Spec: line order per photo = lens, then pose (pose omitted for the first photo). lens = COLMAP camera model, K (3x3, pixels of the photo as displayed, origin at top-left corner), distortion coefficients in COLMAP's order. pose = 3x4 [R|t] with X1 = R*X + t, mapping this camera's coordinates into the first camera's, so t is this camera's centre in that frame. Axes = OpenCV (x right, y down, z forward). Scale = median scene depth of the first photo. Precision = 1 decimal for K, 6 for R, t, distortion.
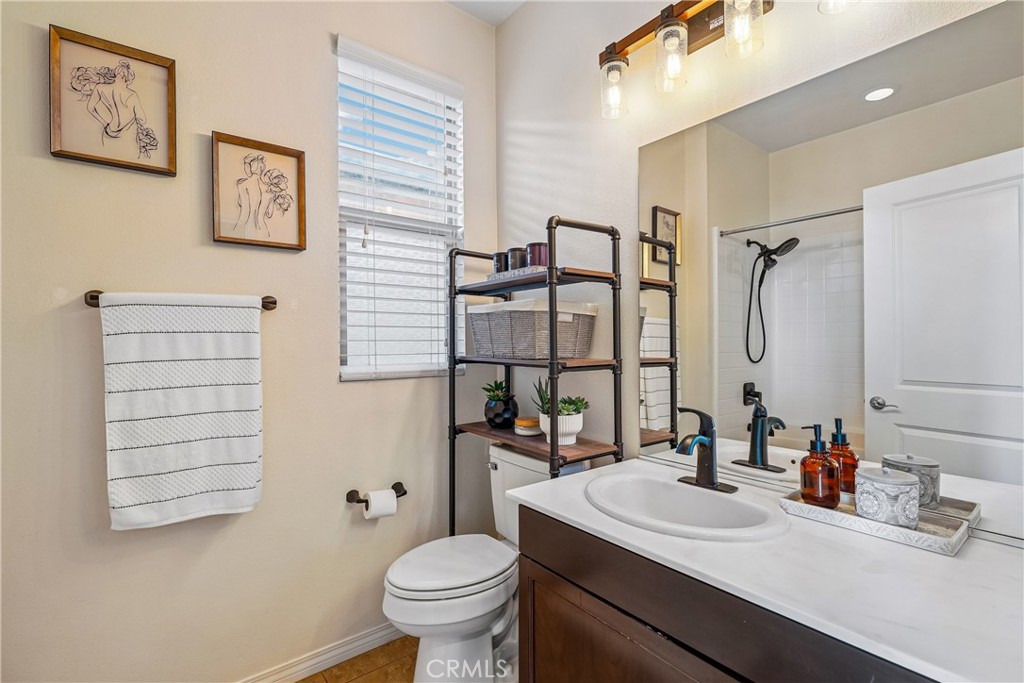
lens RADIAL K [[469.4, 0, 514.3], [0, 469.4, 343.9], [0, 0, 1]] dist [-0.003594, -0.000537]
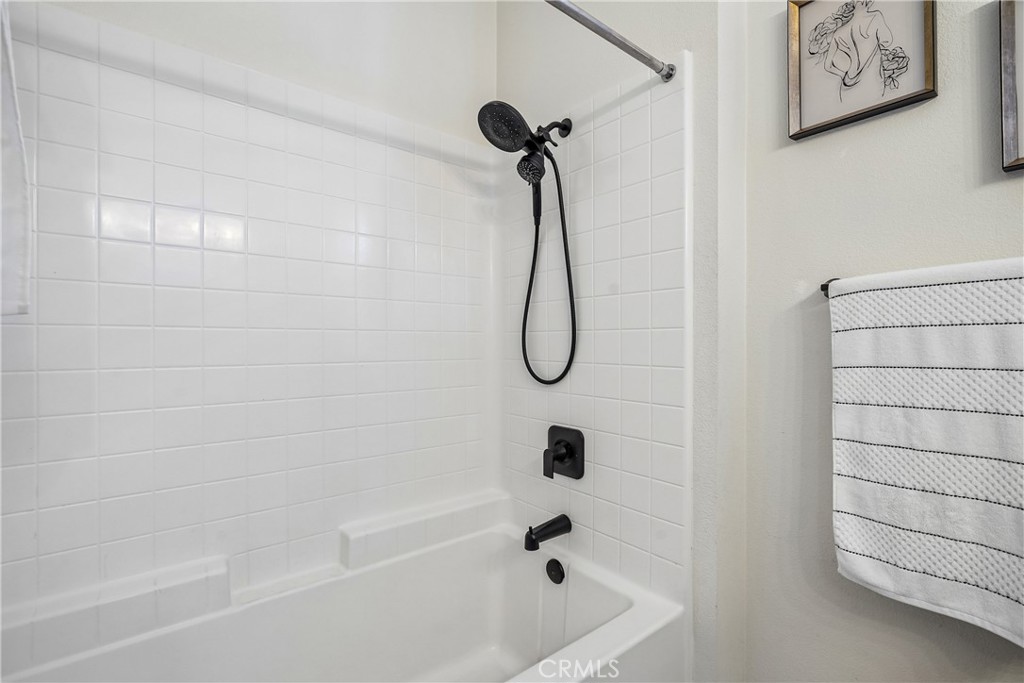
lens RADIAL K [[469.4, 0, 514.9], [0, 469.4, 342.1], [0, 0, 1]] dist [-0.003594, -0.000537]
pose [[0.016190, 0.003705, -0.999862, -0.062604], [0.001564, 0.999992, 0.003731, -0.004788], [0.999868, -0.001624, 0.016184, 0.416241]]
